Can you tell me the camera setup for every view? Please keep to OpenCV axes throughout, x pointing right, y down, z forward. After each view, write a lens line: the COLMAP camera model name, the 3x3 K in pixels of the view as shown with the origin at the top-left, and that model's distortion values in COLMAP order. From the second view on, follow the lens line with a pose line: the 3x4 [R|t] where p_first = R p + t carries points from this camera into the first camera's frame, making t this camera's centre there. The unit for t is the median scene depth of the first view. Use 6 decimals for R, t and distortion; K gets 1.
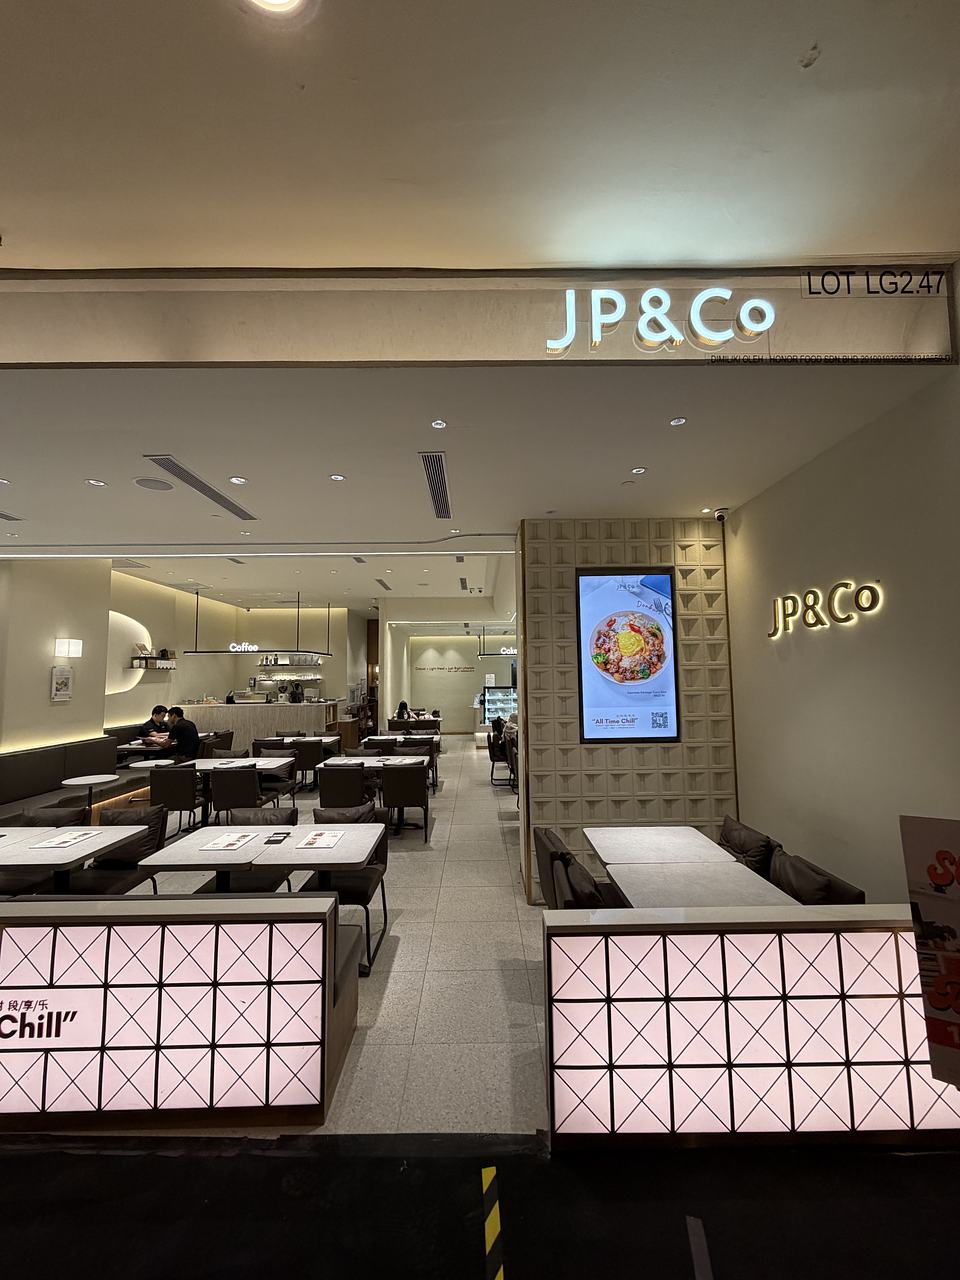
lens RADIAL K [[513.3, 0, 482.5], [0, 513.3, 635.1], [0, 0, 1]] dist [0.004497, 0.000423]
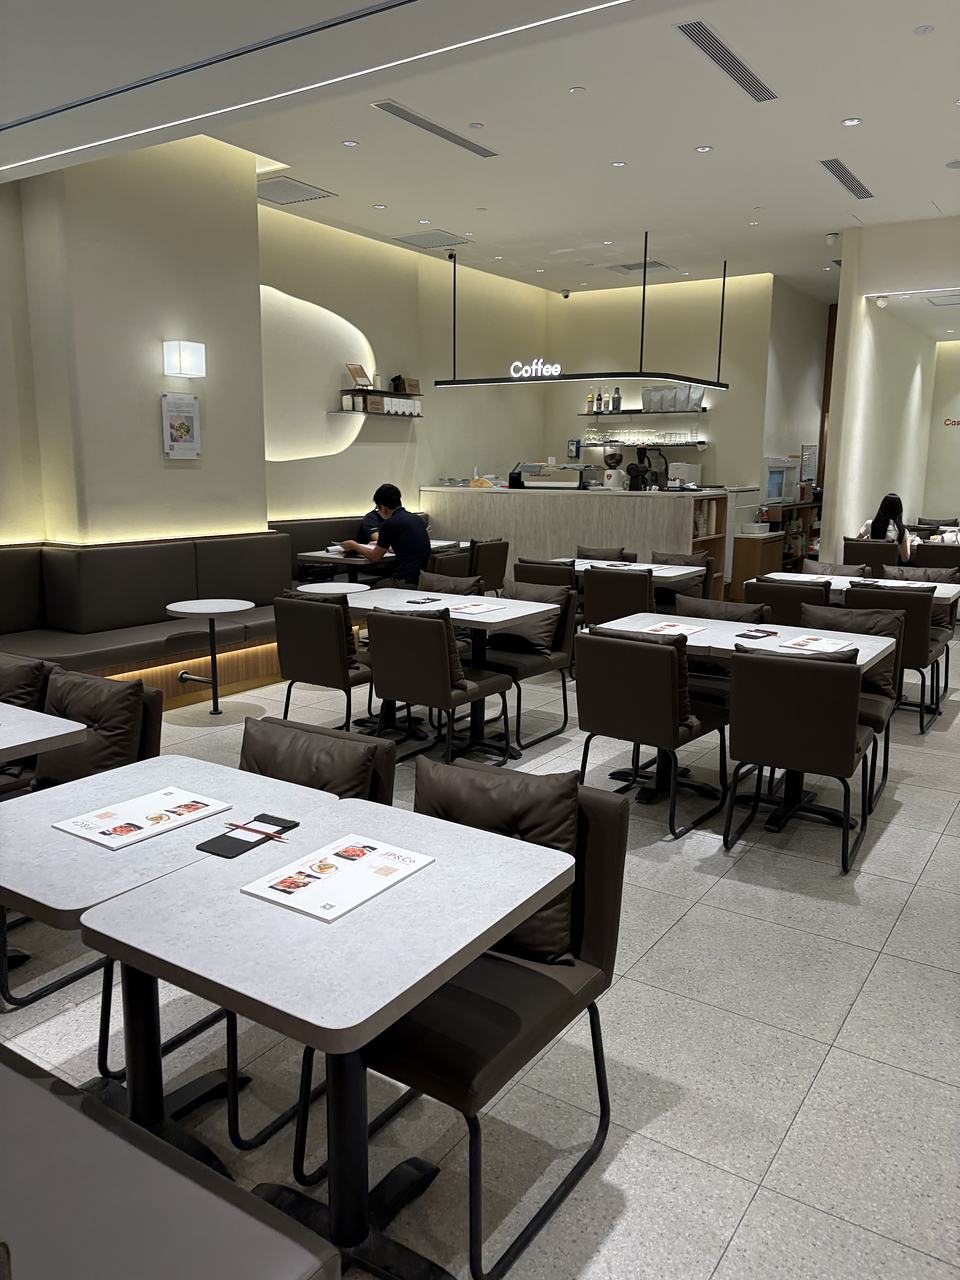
lens RADIAL K [[972.4, 0, 479.6], [0, 972.4, 634.4], [0, 0, 1]] dist [0.041867, -0.009700]
pose [[0.827517, 0.114570, -0.549627, 0.019777], [0.029980, 0.968544, 0.247031, 0.039917], [0.560640, -0.220900, 0.798051, 0.206656]]
